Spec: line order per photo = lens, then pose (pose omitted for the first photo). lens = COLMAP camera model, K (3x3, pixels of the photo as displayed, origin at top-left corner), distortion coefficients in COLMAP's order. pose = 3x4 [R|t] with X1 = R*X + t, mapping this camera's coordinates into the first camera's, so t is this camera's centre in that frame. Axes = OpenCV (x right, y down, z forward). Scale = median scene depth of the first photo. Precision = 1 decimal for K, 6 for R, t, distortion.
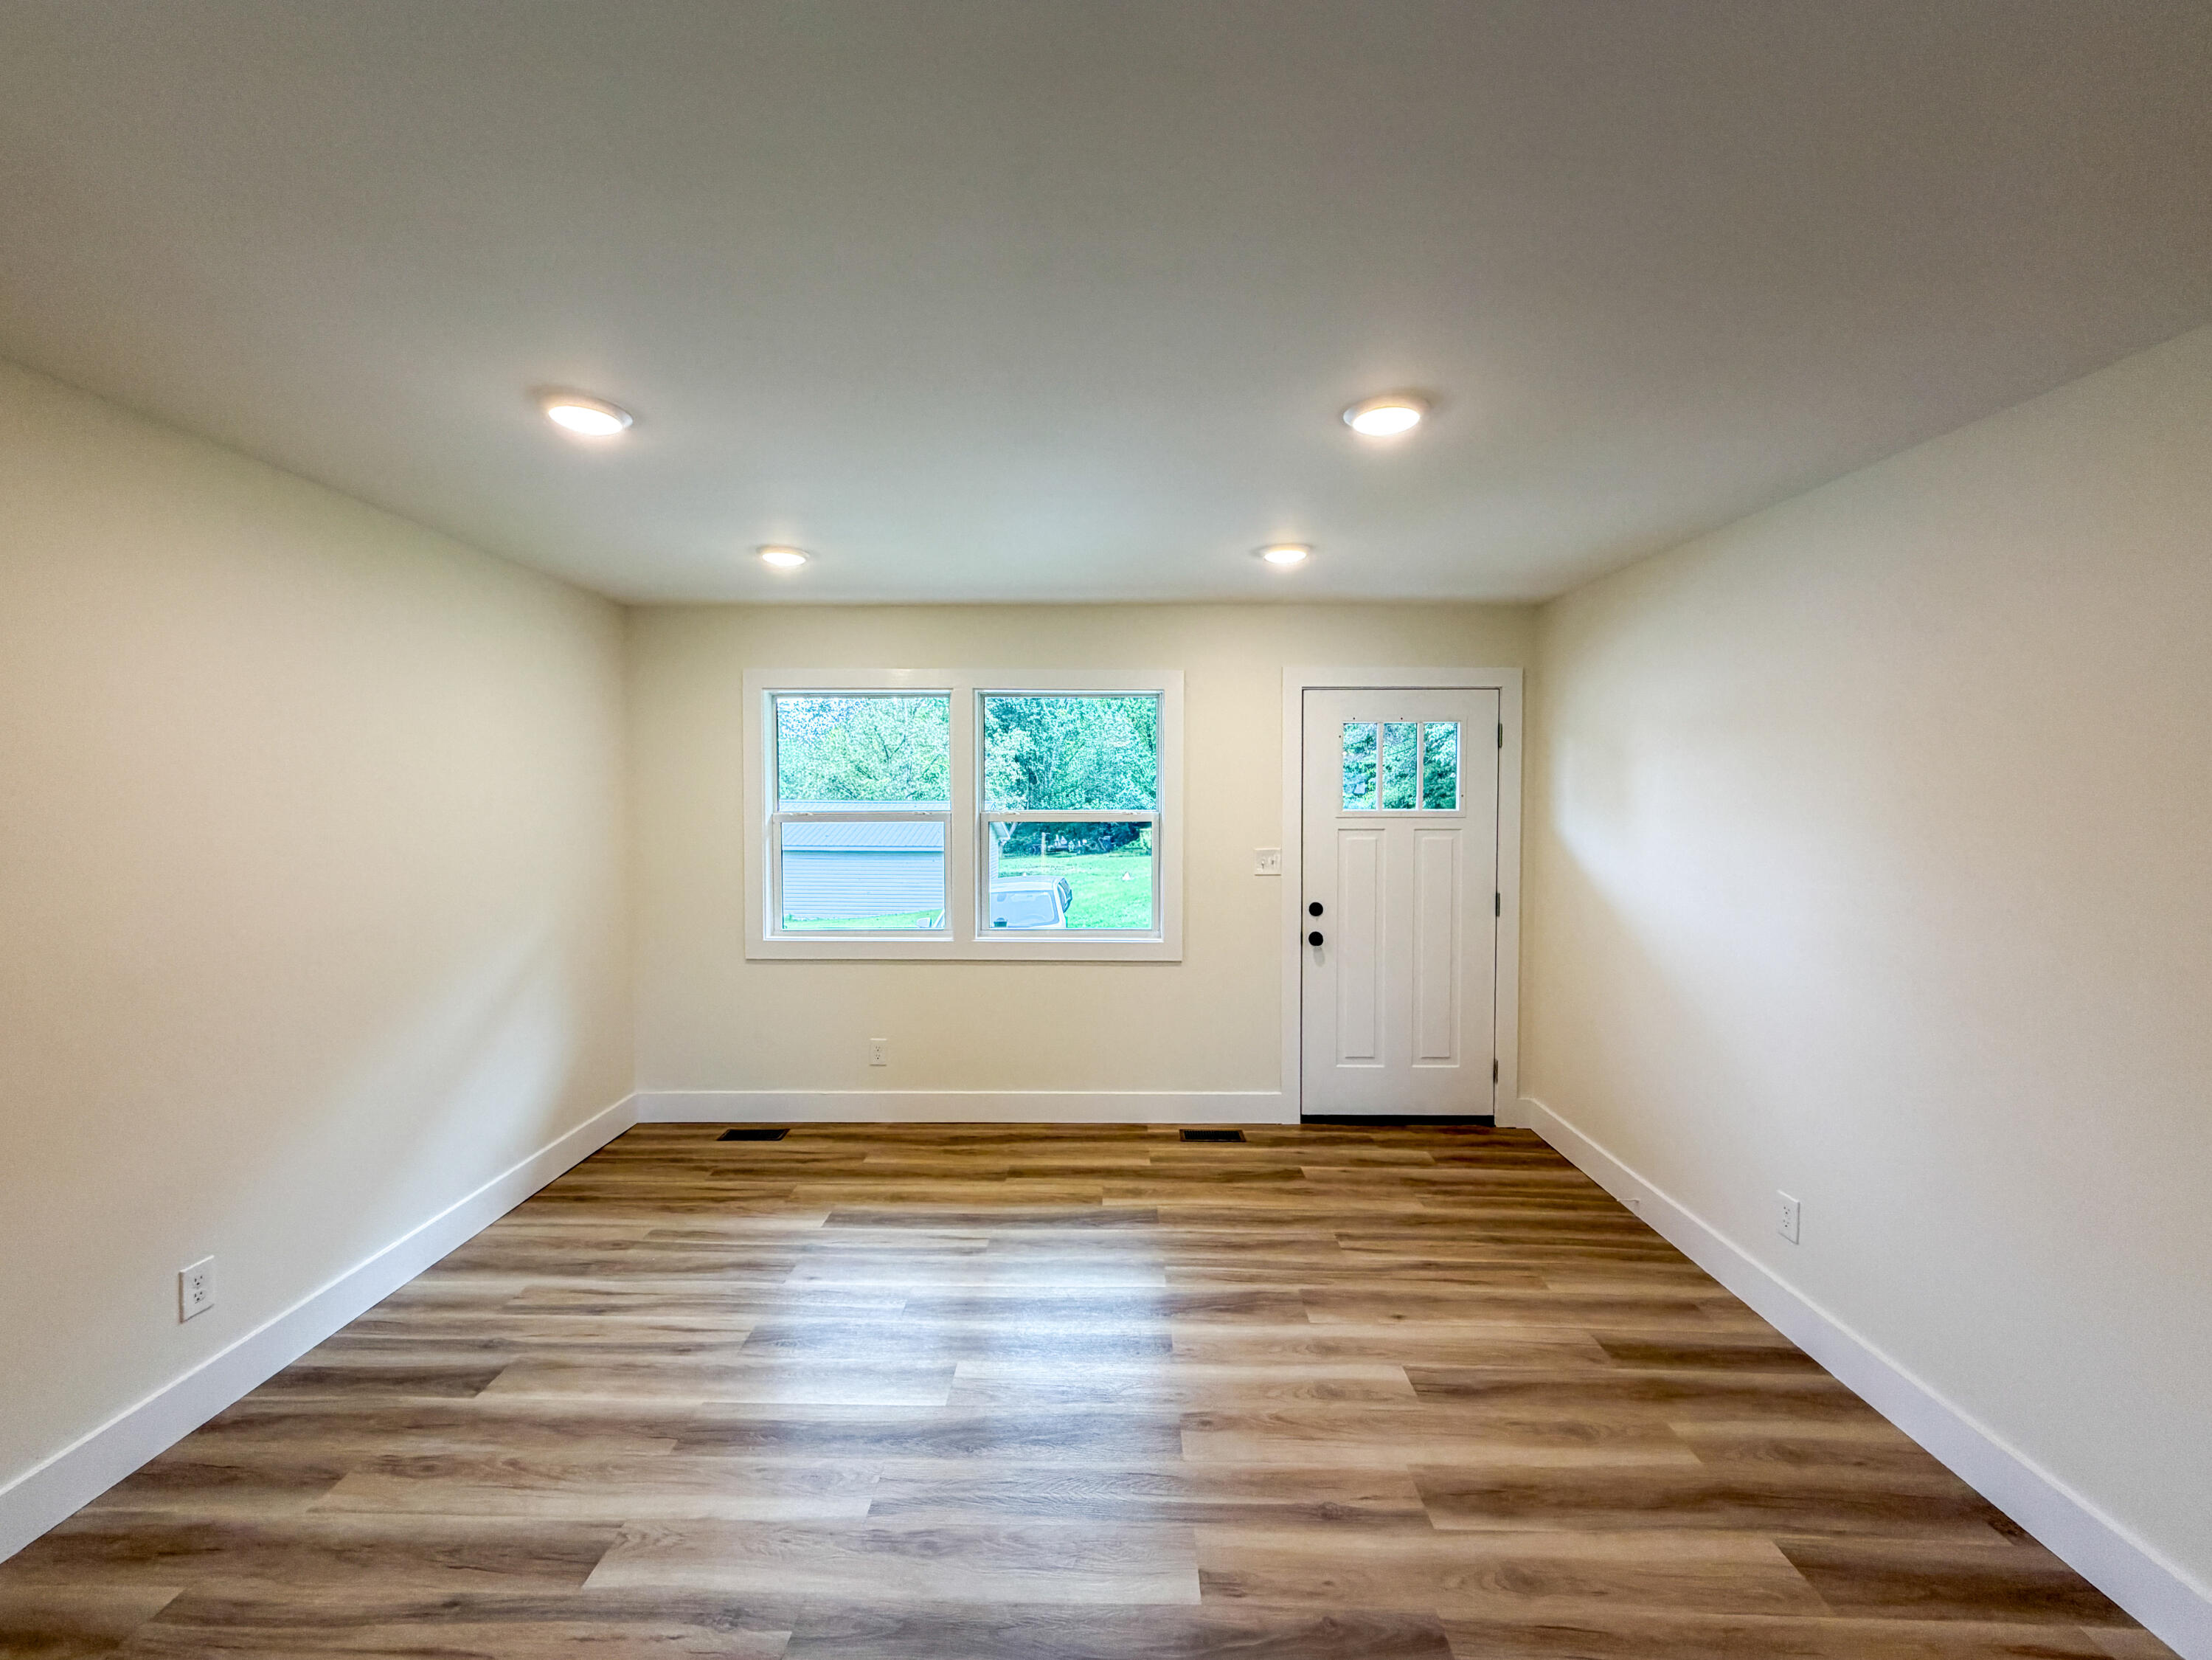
lens RADIAL K [[886.2, 0, 1106.0], [0, 886.2, 830.0], [0, 0, 1]] dist [0.000267, -0.000019]
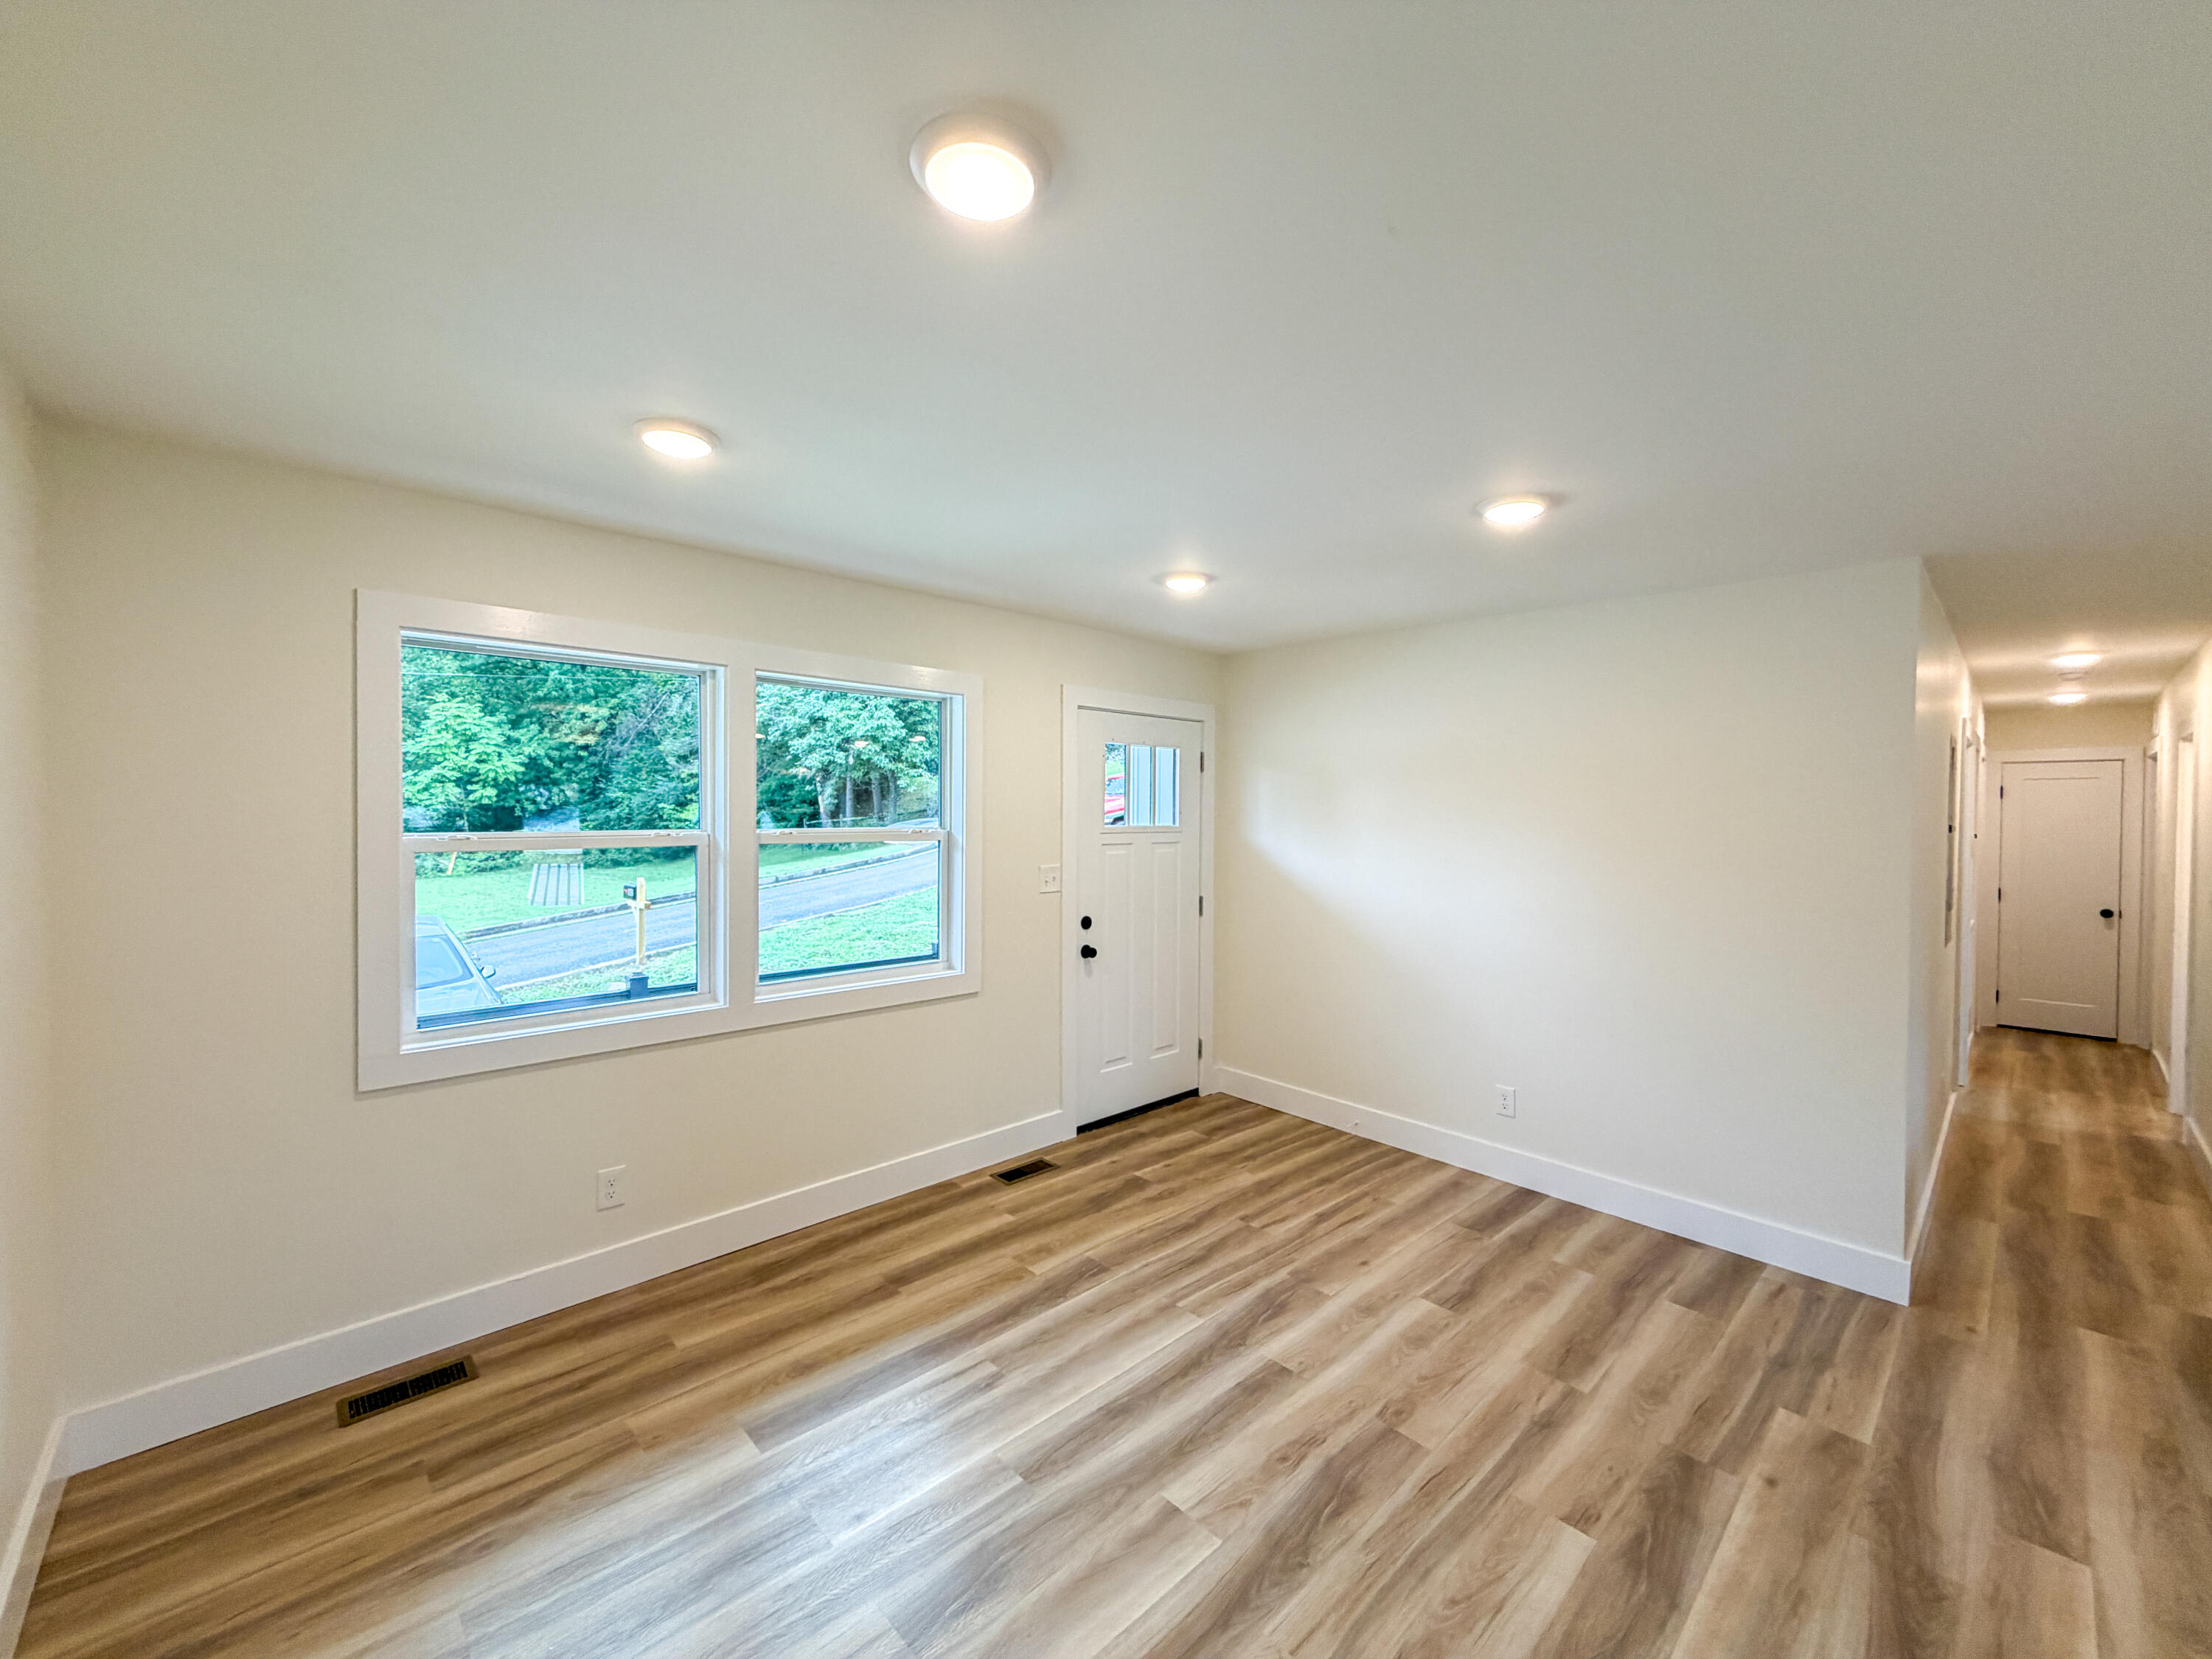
lens RADIAL K [[881.4, 0, 1095.0], [0, 881.4, 824.9], [0, 0, 1]] dist [0.000539, 0.000173]
pose [[0.719600, -0.005050, 0.694370, -0.563579], [0.018393, 0.999761, -0.011790, -0.013434], [-0.694145, 0.021256, 0.719522, 0.314272]]
